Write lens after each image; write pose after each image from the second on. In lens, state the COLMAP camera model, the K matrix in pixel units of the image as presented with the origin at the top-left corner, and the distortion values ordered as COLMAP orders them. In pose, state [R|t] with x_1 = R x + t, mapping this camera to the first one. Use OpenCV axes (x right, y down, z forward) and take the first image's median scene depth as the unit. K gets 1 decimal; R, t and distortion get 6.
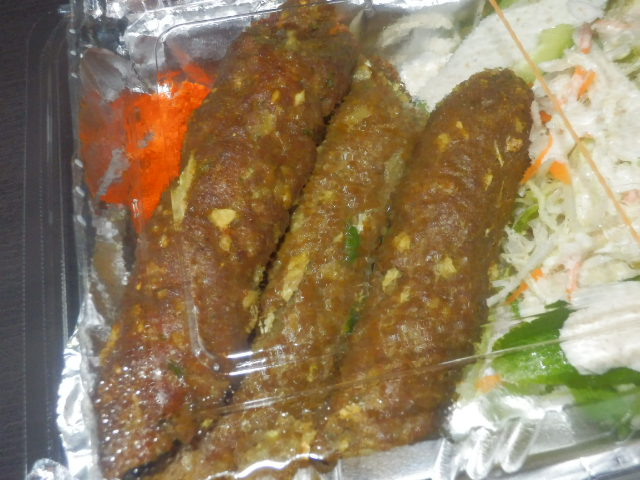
lens RADIAL K [[784.2, 0, 320.0], [0, 784.2, 240.0], [0, 0, 1]] dist [0.012819, 0.016564]
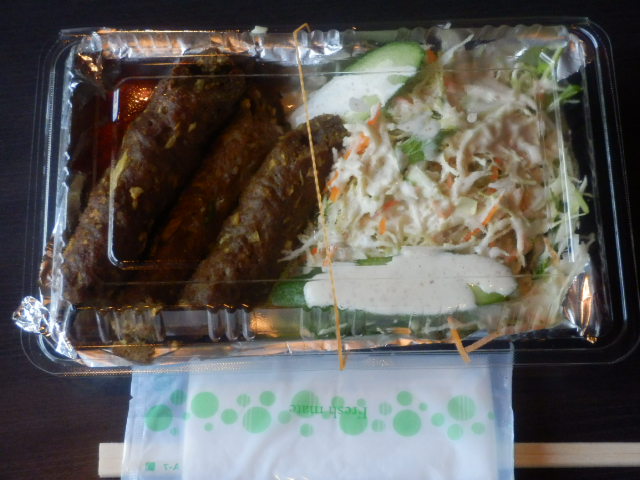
lens RADIAL K [[1633.5, 0, 320.0], [0, 1633.5, 240.0], [0, 0, 1]] dist [0.606745, -0.078559]
pose [[0.976704, 0.168523, -0.132849, 0.808366], [-0.150213, 0.979035, 0.137572, -0.498878], [0.153248, -0.114412, 0.981542, -2.667072]]
